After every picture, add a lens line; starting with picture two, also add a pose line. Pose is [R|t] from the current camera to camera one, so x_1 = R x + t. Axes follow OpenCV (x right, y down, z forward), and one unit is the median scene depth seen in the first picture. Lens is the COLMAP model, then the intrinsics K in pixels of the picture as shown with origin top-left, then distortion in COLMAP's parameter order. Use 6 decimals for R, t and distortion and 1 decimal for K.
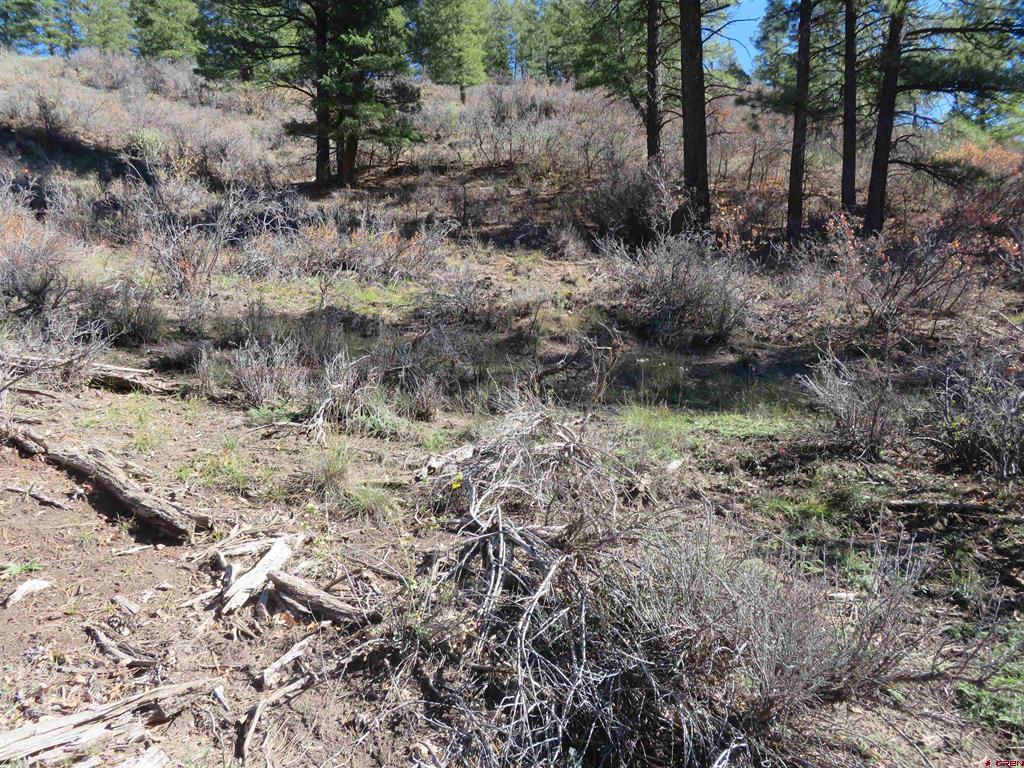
lens RADIAL K [[738.6, 0, 511.2], [0, 738.6, 385.7], [0, 0, 1]] dist [-0.008167, 0.002736]
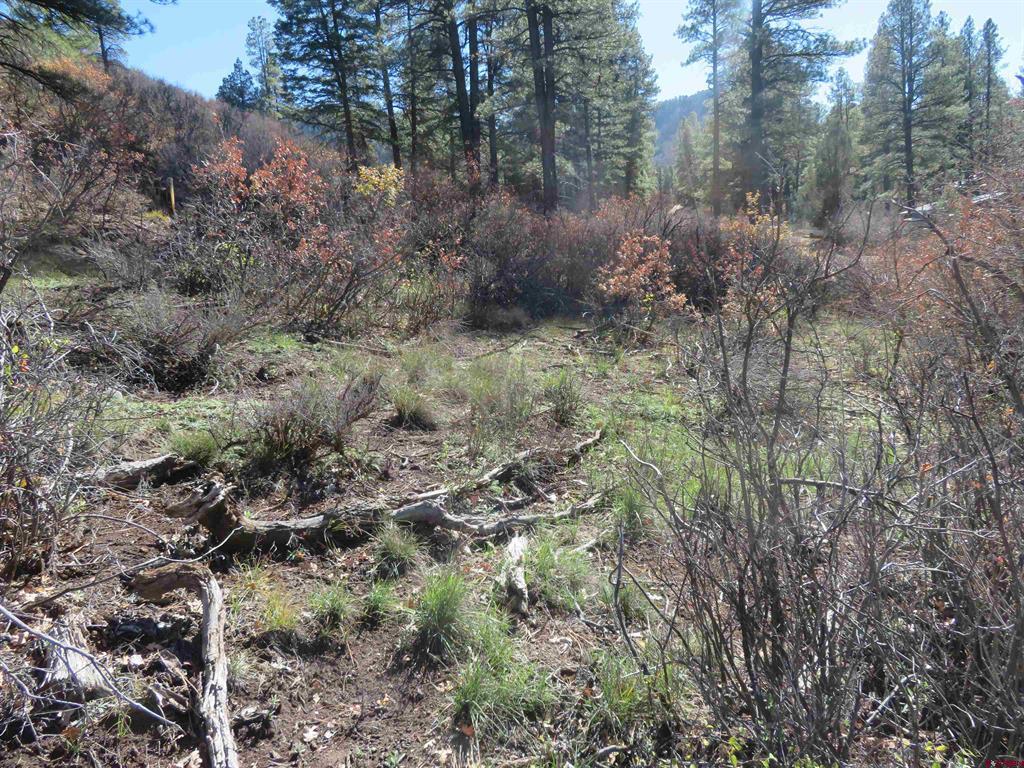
lens RADIAL K [[738.6, 0, 511.5], [0, 738.6, 385.3], [0, 0, 1]] dist [-0.008167, 0.002736]
pose [[0.446242, -0.186328, 0.875300, -0.187177], [0.074795, 0.982428, 0.171001, 0.024792], [-0.891781, -0.010839, 0.452337, -0.146899]]
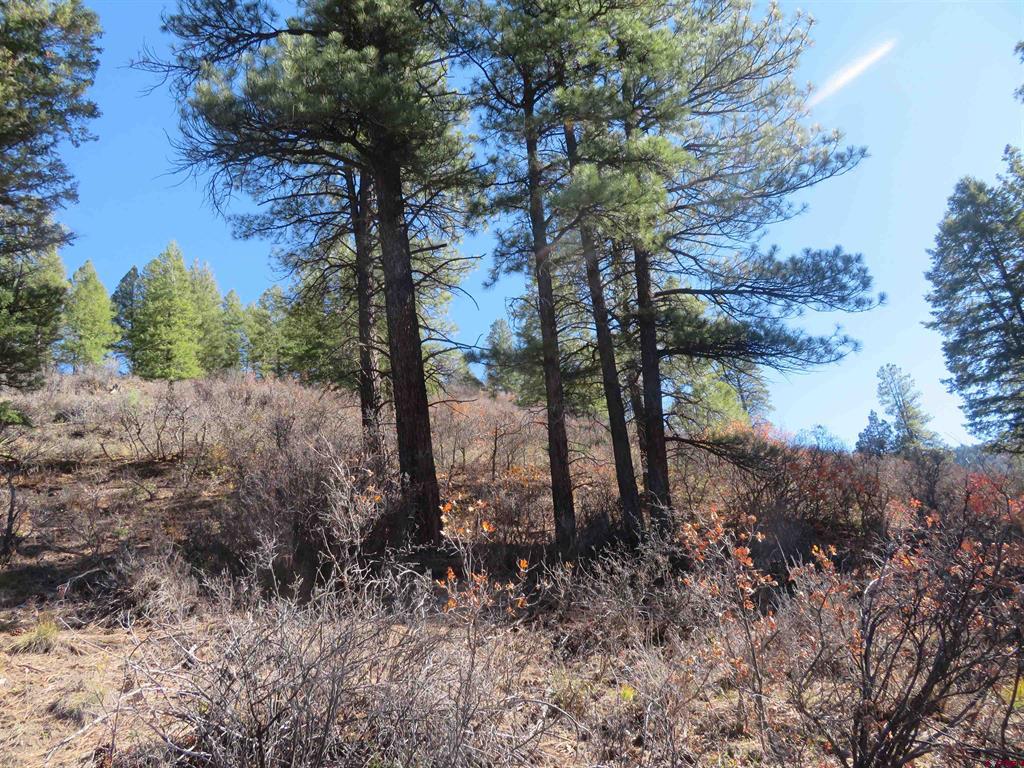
lens RADIAL K [[738.6, 0, 511.1], [0, 738.6, 386.8], [0, 0, 1]] dist [-0.008167, 0.002736]
pose [[0.946768, 0.016850, 0.321475, 0.132166], [0.109910, 0.921701, -0.372004, -0.100815], [-0.302572, 0.387535, 0.870785, 0.419861]]
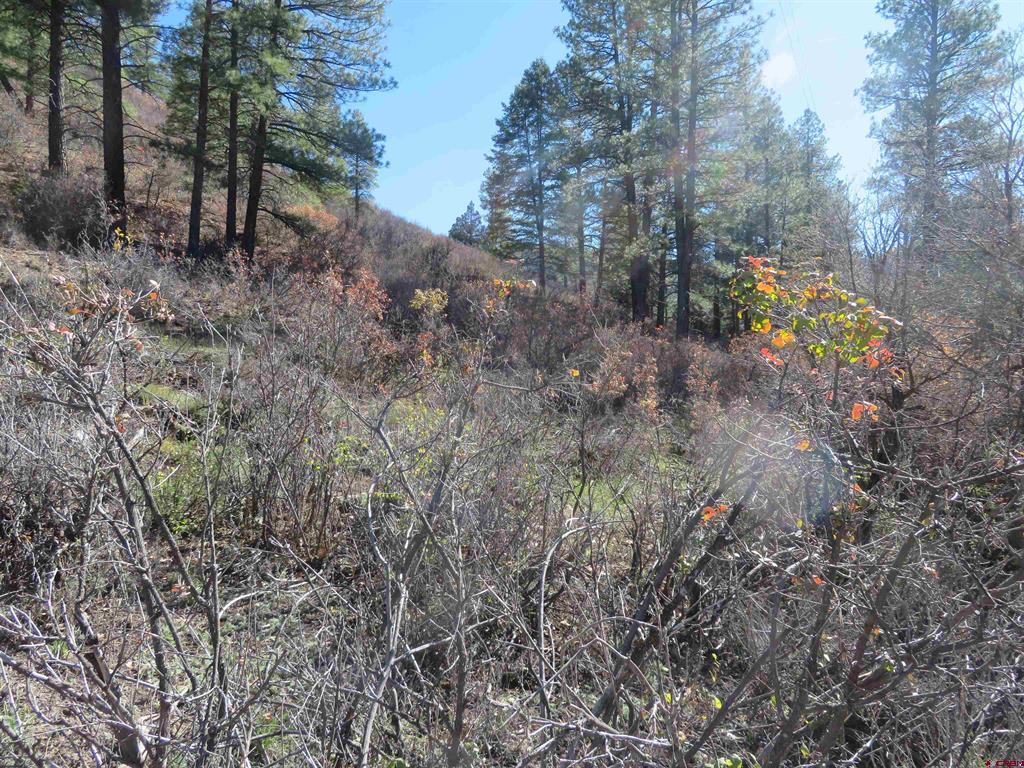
lens RADIAL K [[738.6, 0, 516.3], [0, 738.6, 383.9], [0, 0, 1]] dist [-0.008167, 0.002736]
pose [[0.675869, 0.012495, 0.736916, -0.236336], [-0.005859, 0.999916, -0.011580, 0.058808], [-0.736999, 0.003509, 0.675885, -0.399612]]
